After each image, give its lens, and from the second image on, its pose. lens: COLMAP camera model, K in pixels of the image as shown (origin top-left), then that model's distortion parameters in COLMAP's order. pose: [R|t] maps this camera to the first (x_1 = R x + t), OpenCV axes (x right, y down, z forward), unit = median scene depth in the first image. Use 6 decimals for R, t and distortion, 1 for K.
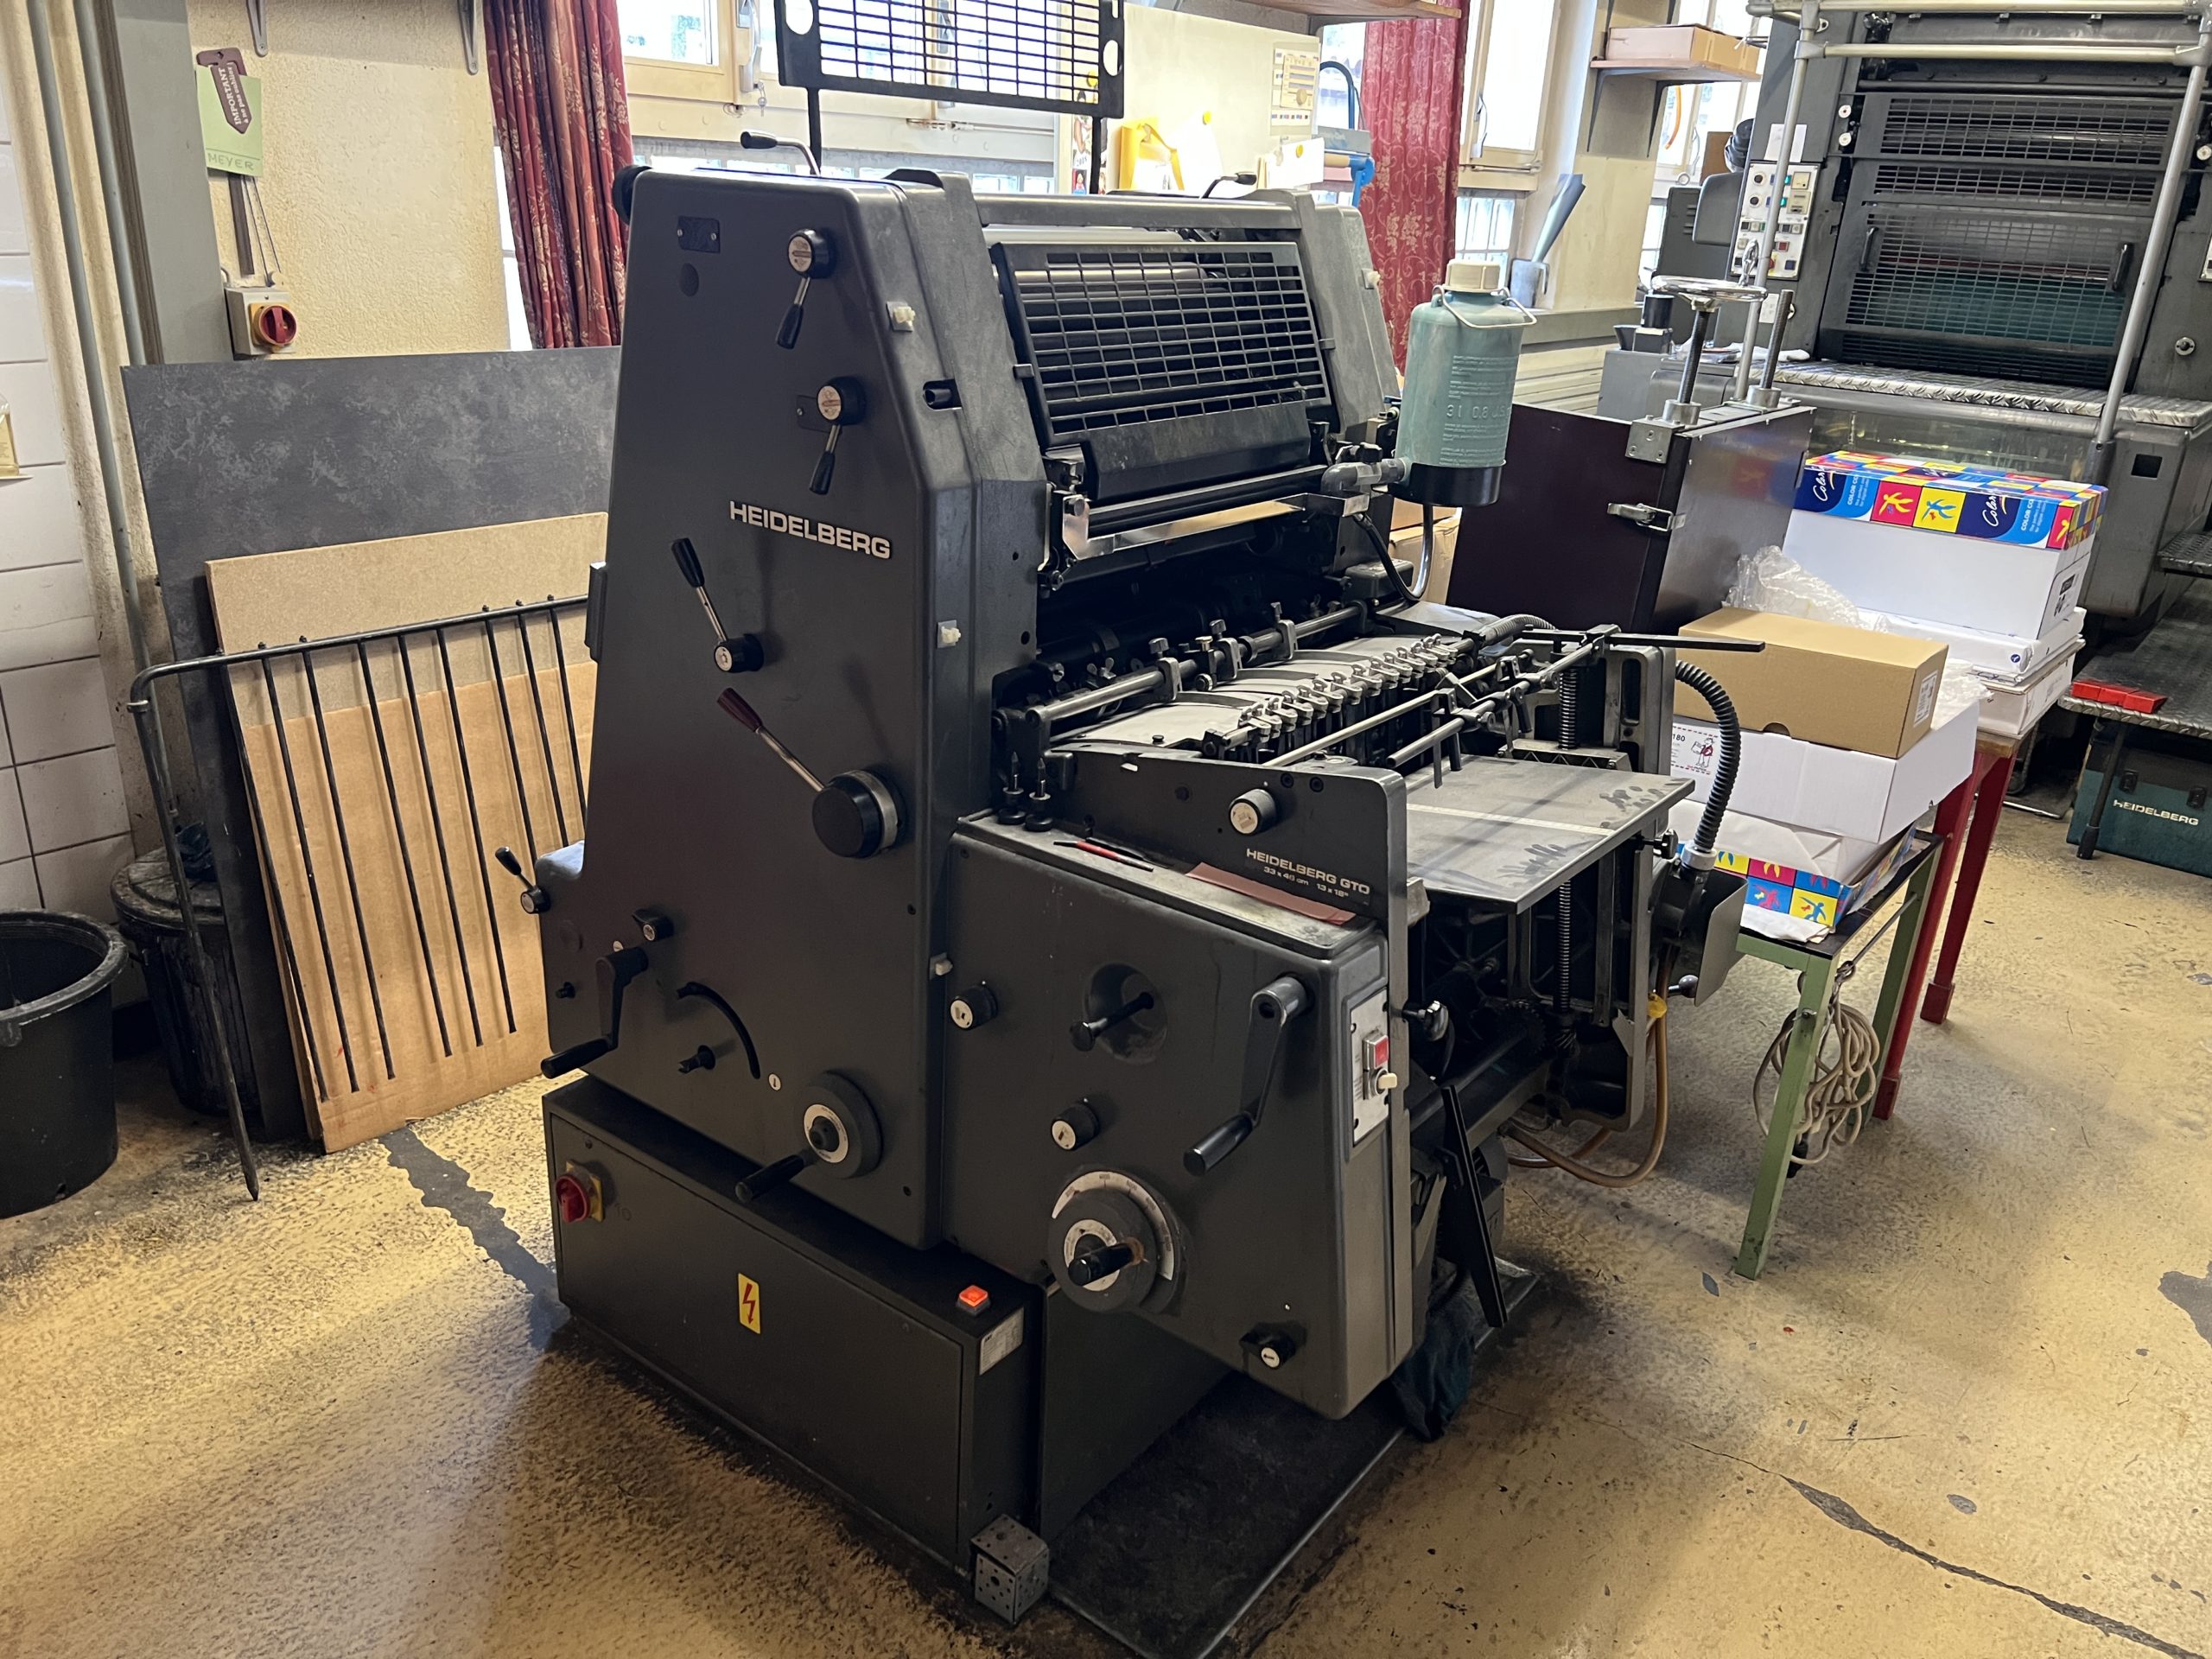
lens RADIAL K [[1661.0, 0, 1138.0], [0, 1661.0, 855.4], [0, 0, 1]] dist [0.034884, -0.045727]
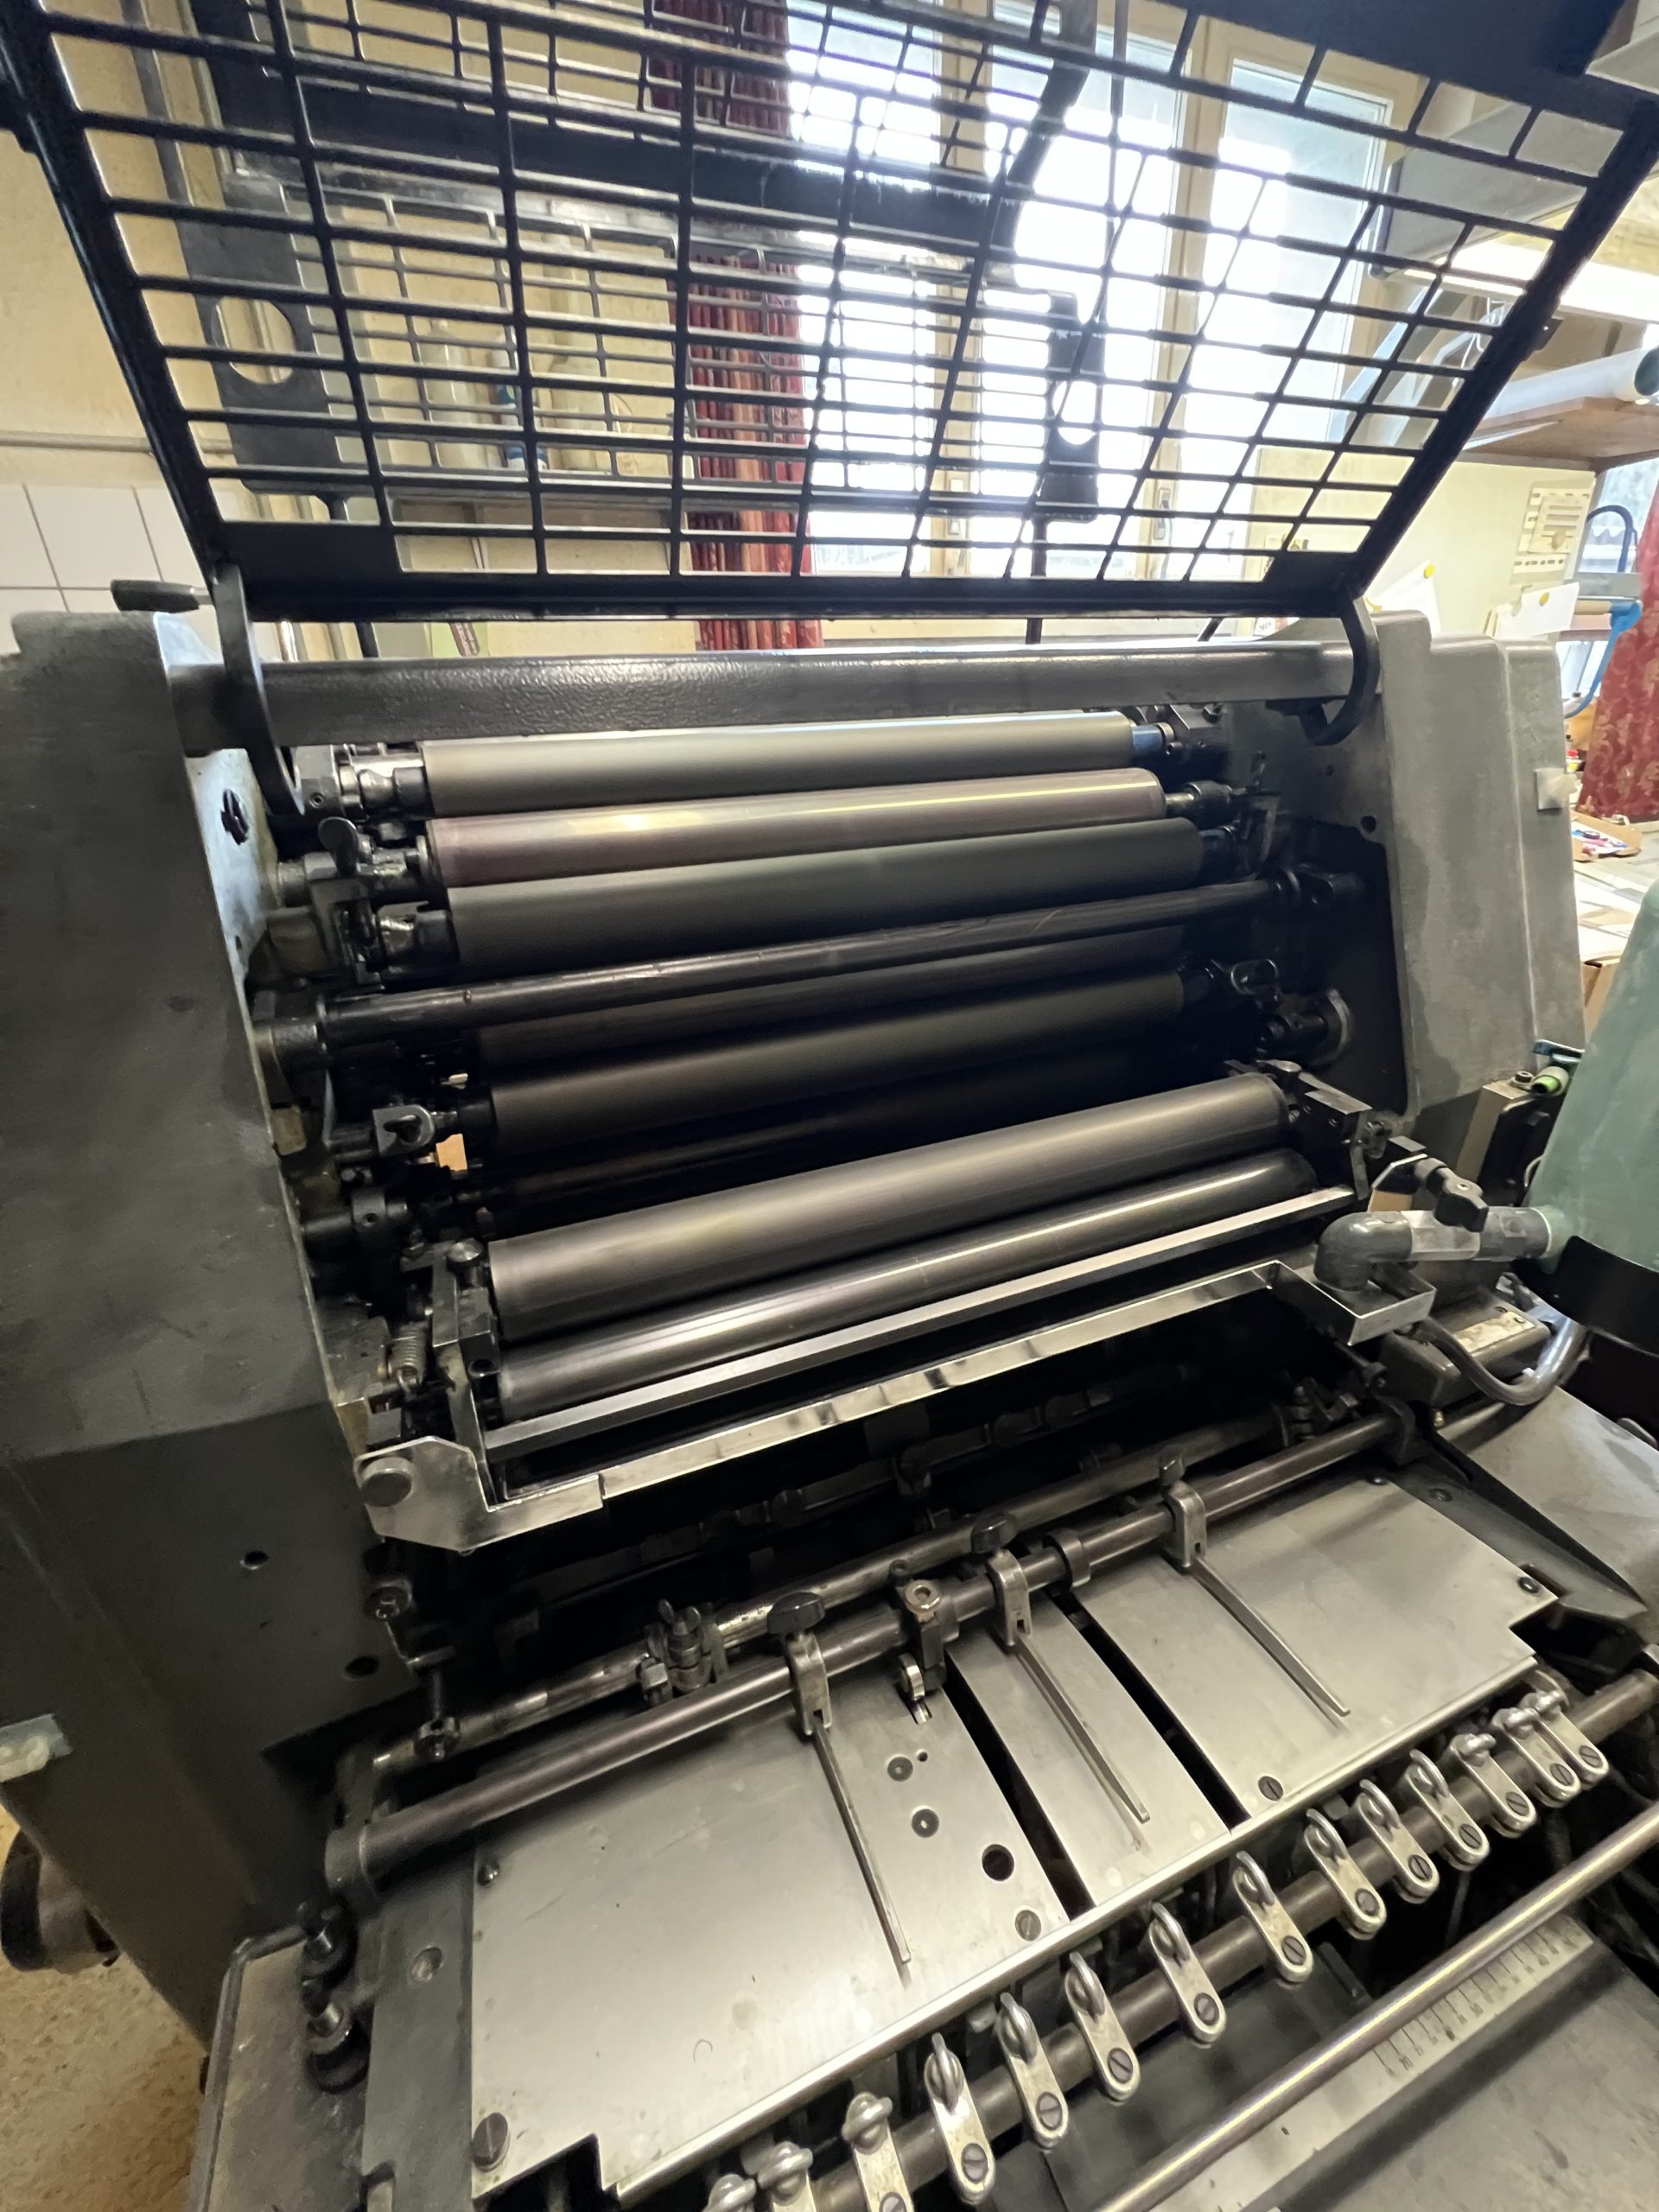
lens RADIAL K [[883.7, 0, 842.8], [0, 883.7, 1098.0], [0, 0, 1]] dist [-0.004744, 0.001028]
pose [[0.850113, 0.168574, -0.498889, 0.108745], [-0.136521, 0.985538, 0.100380, -0.259829], [0.508596, -0.017225, 0.860833, 0.687314]]
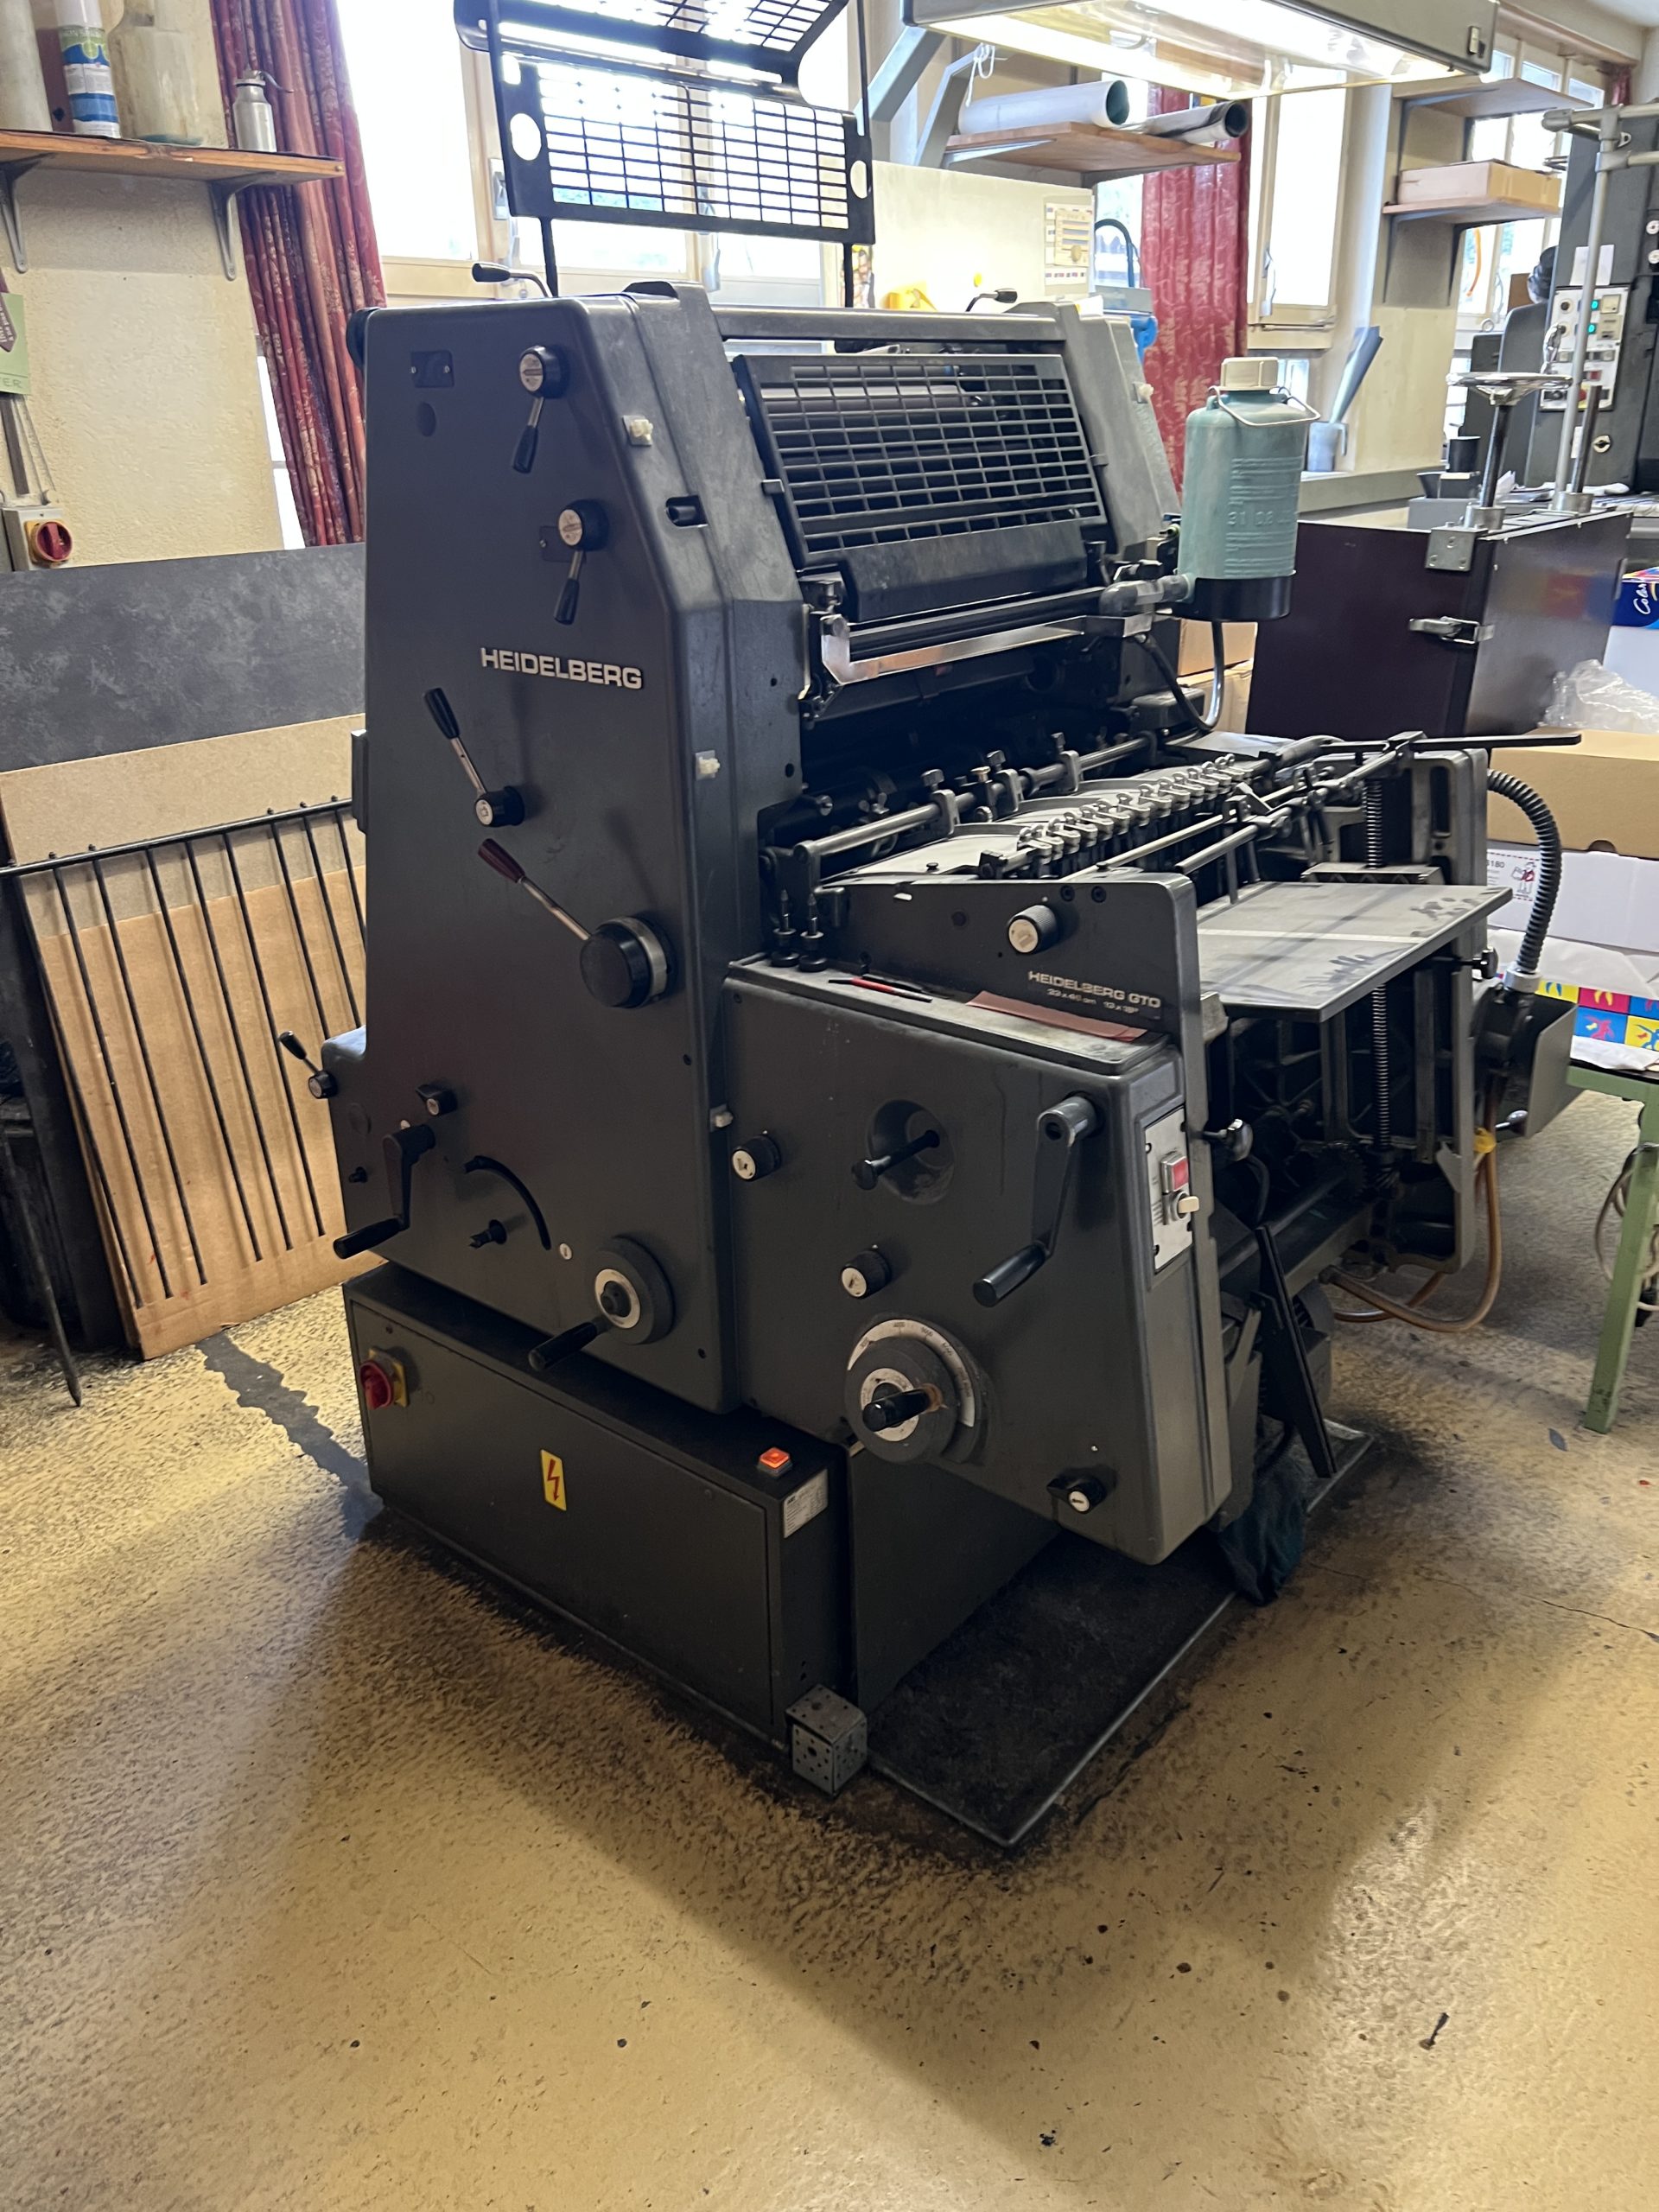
lens RADIAL K [[1661.0, 0, 847.3], [0, 1661.0, 1105.7], [0, 0, 1]] dist [0.034884, -0.045727]
pose [[0.996413, -0.048353, -0.069444, 0.018153], [0.049316, 0.998708, 0.012224, 0.042091], [0.068764, -0.015605, 0.997511, 0.032036]]
